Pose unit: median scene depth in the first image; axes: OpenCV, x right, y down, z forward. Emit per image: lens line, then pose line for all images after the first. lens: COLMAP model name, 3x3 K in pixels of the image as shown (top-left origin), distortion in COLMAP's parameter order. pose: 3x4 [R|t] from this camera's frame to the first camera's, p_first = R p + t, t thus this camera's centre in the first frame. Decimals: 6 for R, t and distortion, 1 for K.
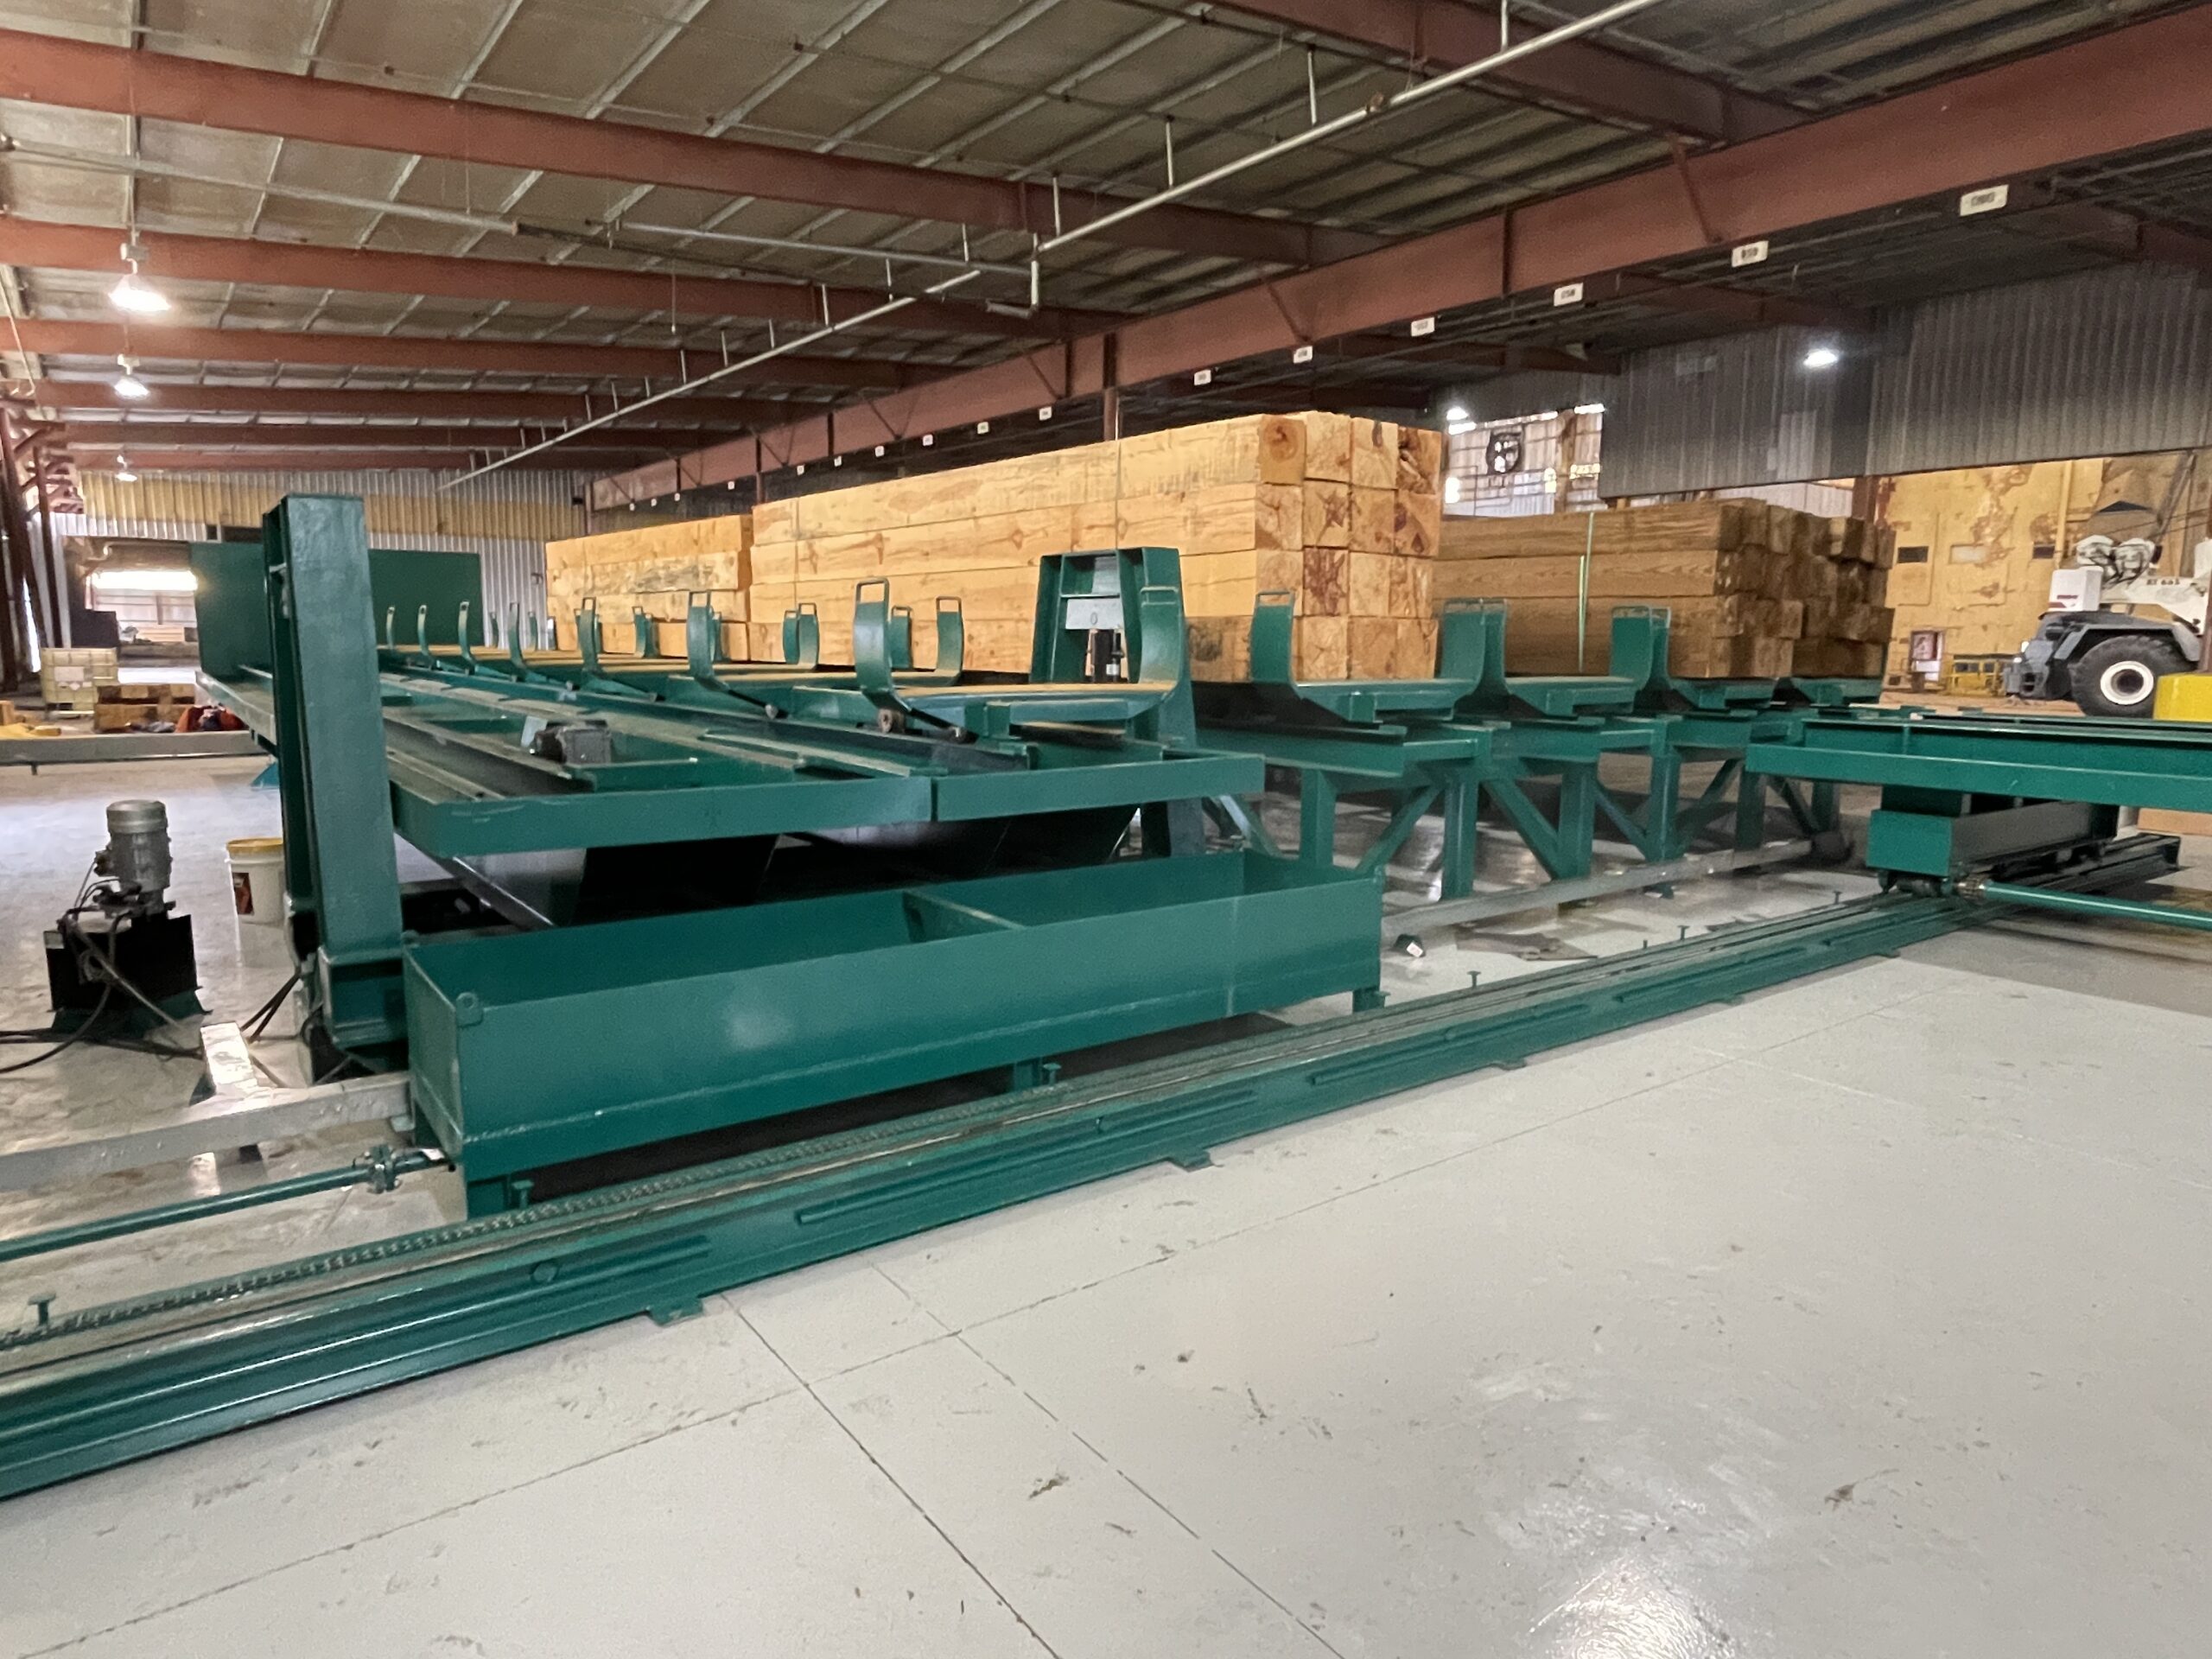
lens RADIAL K [[1308.2, 0, 1106.0], [0, 1308.2, 829.5], [0, 0, 1]] dist [0.006572, 0.000876]
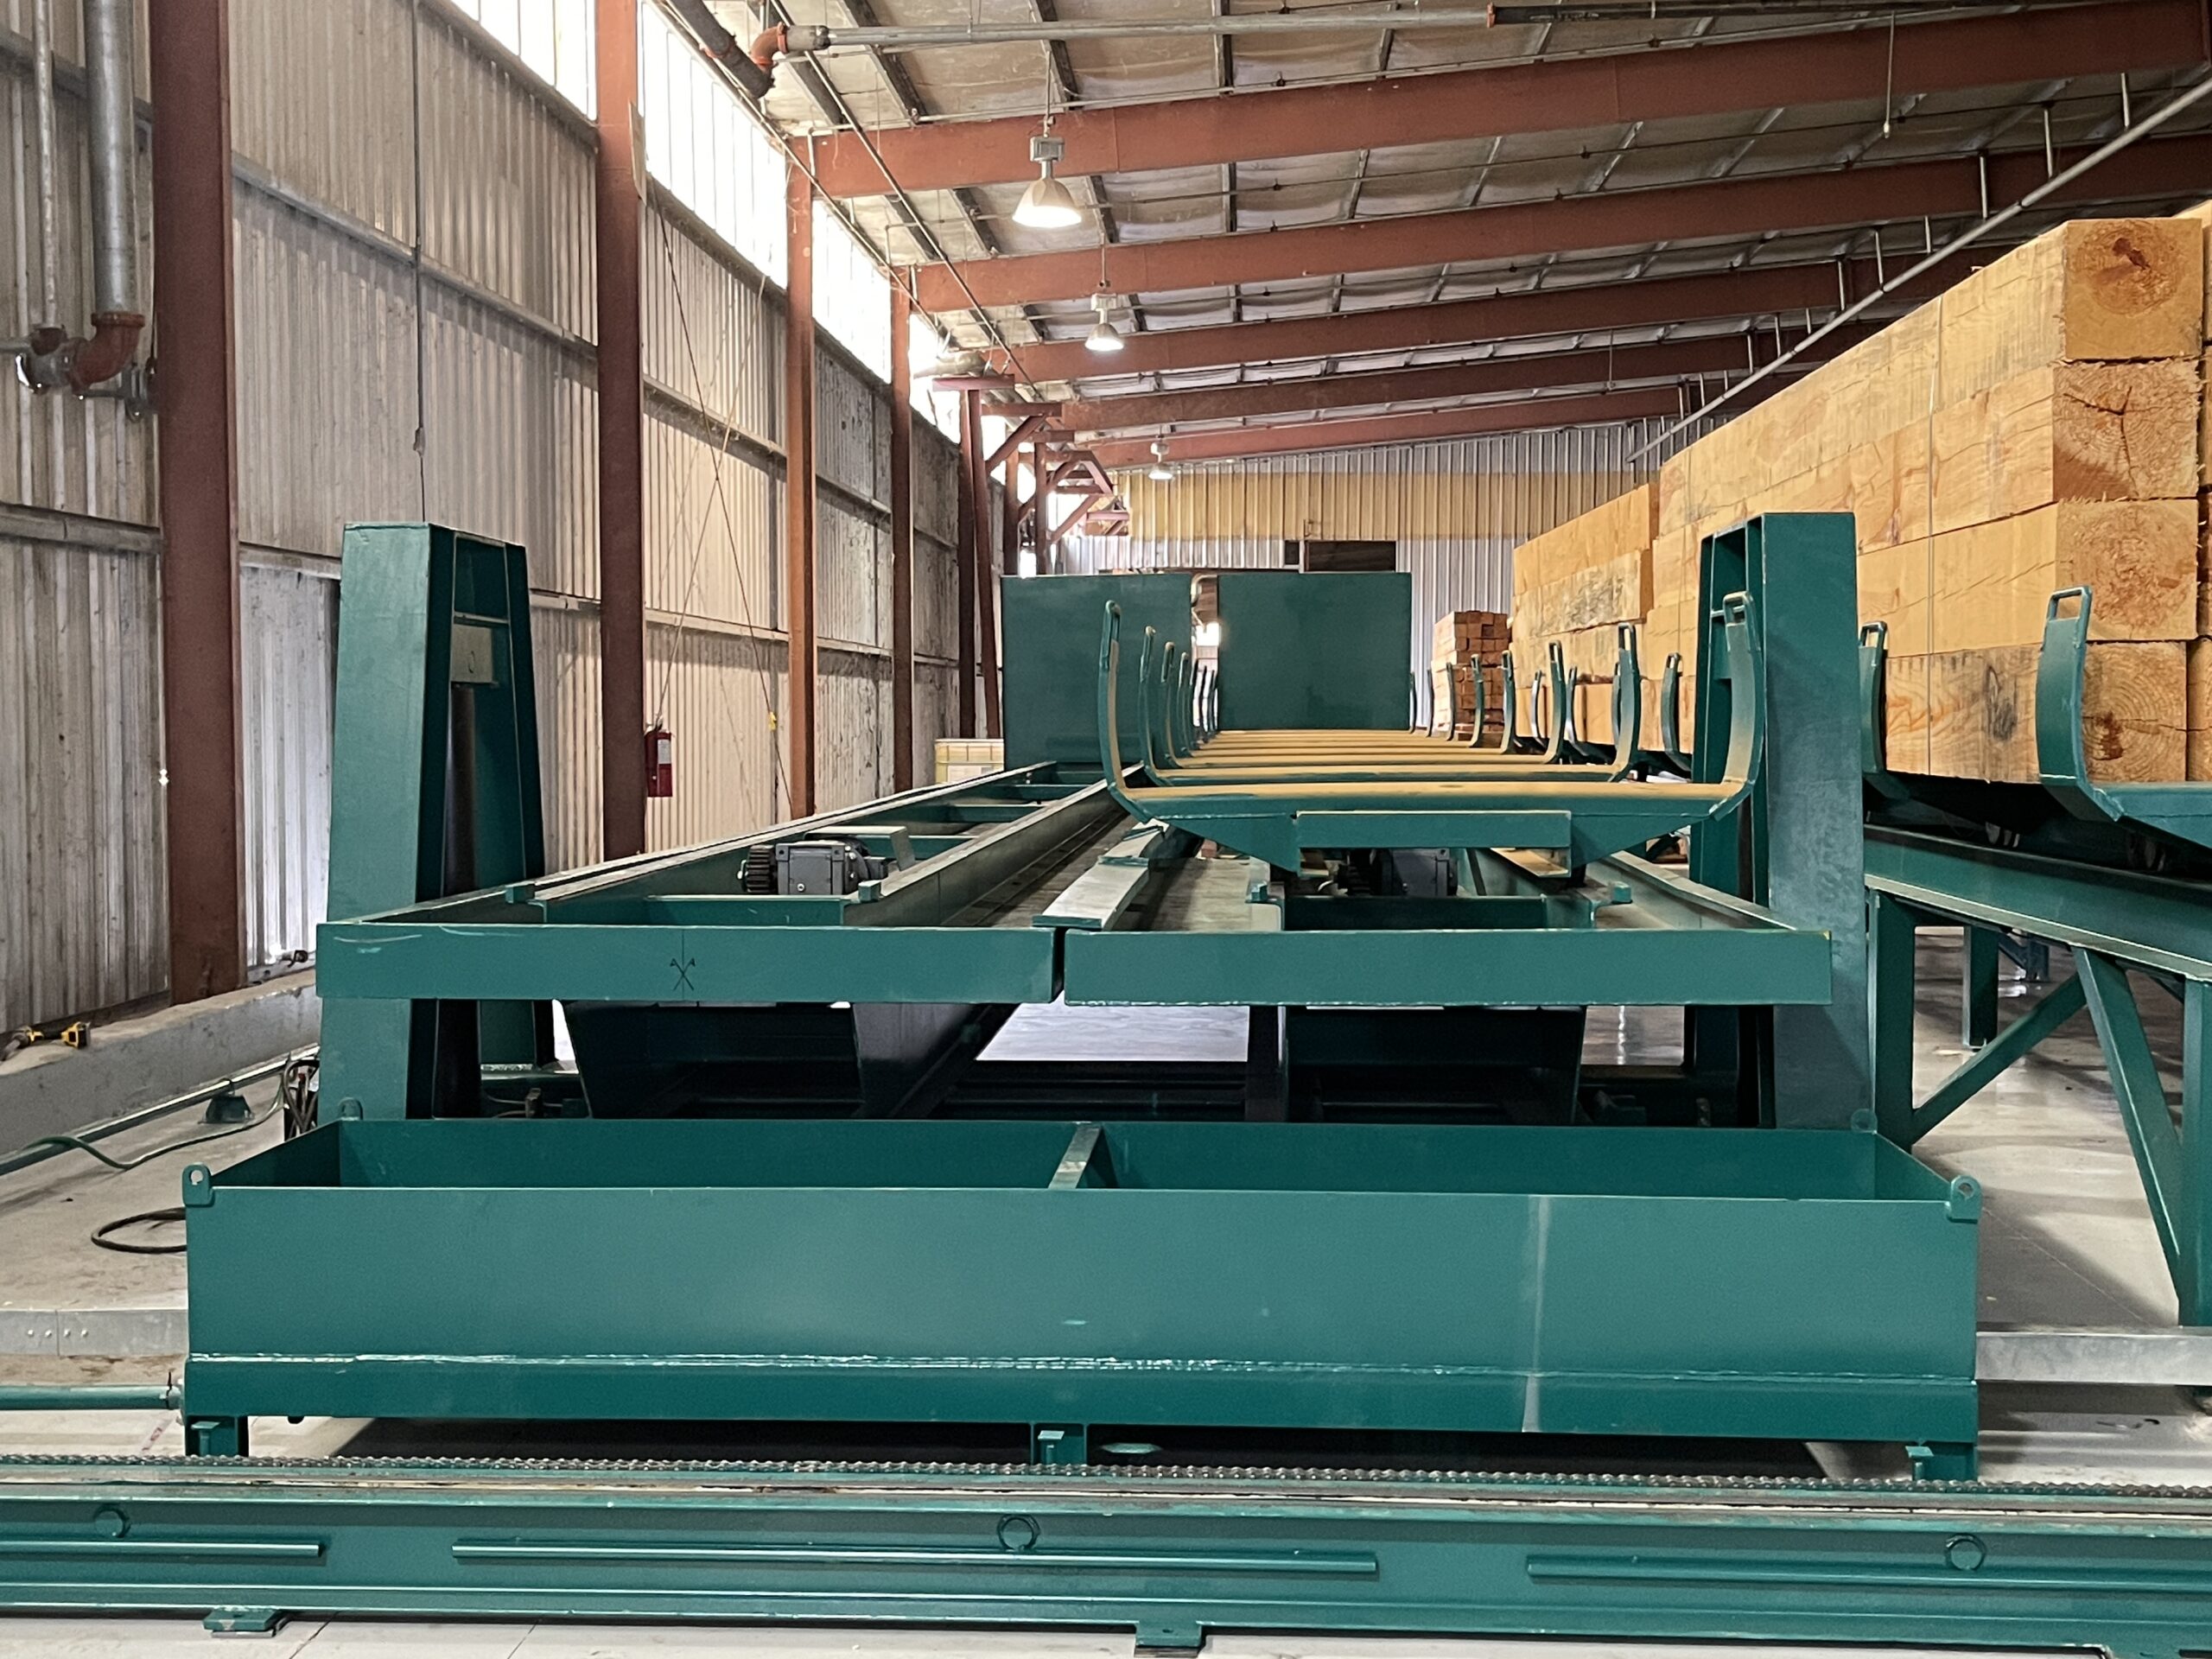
lens RADIAL K [[2703.6, 0, 1106.0], [0, 2703.6, 829.5], [0, 0, 1]] dist [0.011582, -0.040887]
pose [[0.763306, 0.017203, -0.645808, 0.105927], [-0.084979, 0.993633, -0.073972, 0.000553], [0.640424, 0.111344, 0.759908, 0.013329]]
